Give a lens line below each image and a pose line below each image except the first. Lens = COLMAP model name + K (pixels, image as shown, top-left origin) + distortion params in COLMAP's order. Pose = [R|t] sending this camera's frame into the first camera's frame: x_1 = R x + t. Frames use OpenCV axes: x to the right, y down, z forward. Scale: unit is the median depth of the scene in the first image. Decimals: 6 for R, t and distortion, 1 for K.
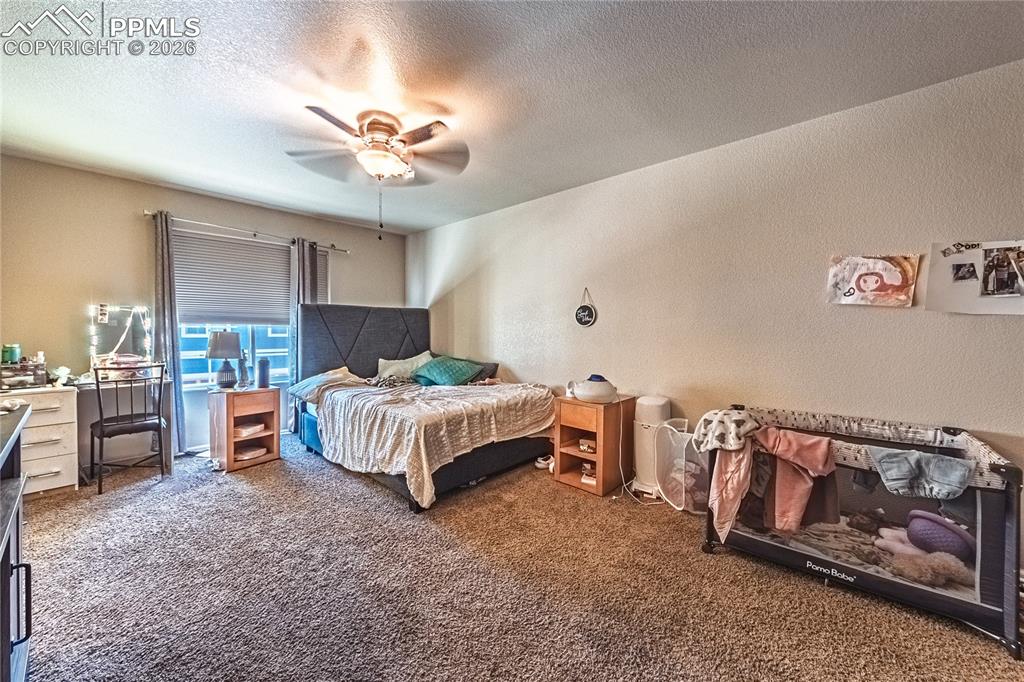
lens RADIAL K [[372.1, 0, 510.6], [0, 372.1, 330.4], [0, 0, 1]] dist [0.001118, -0.000187]
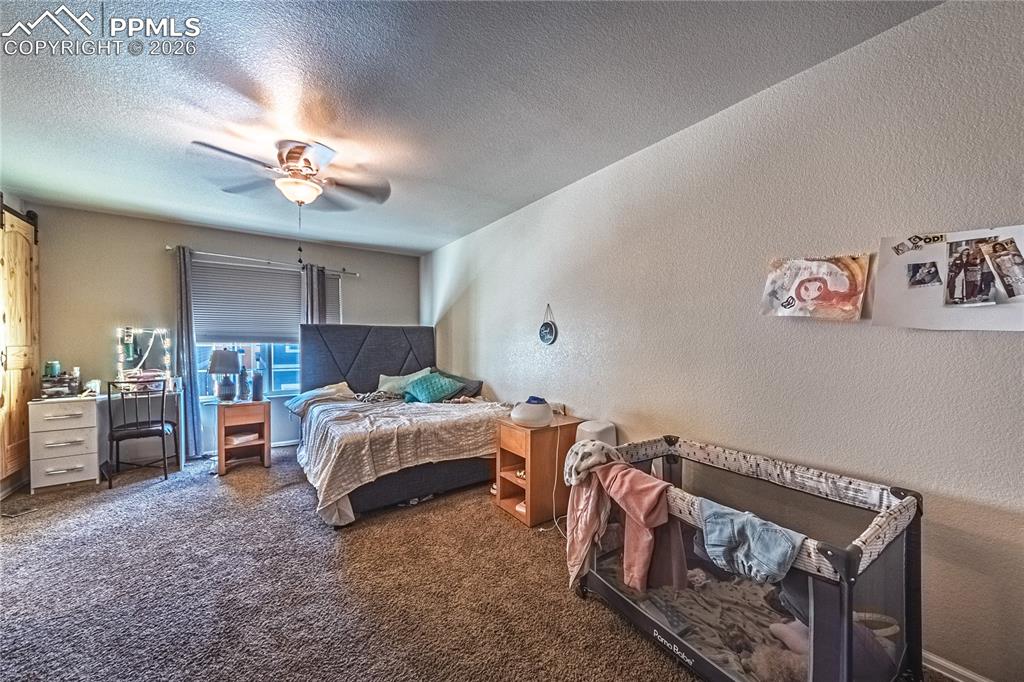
lens RADIAL K [[364.5, 0, 512.8], [0, 364.5, 344.3], [0, 0, 1]] dist [-0.001577, -0.000098]
pose [[0.984606, -0.003337, -0.174756, 0.316198], [0.002635, 0.999988, -0.004248, -0.008135], [0.174768, 0.003722, 0.984603, 0.078862]]
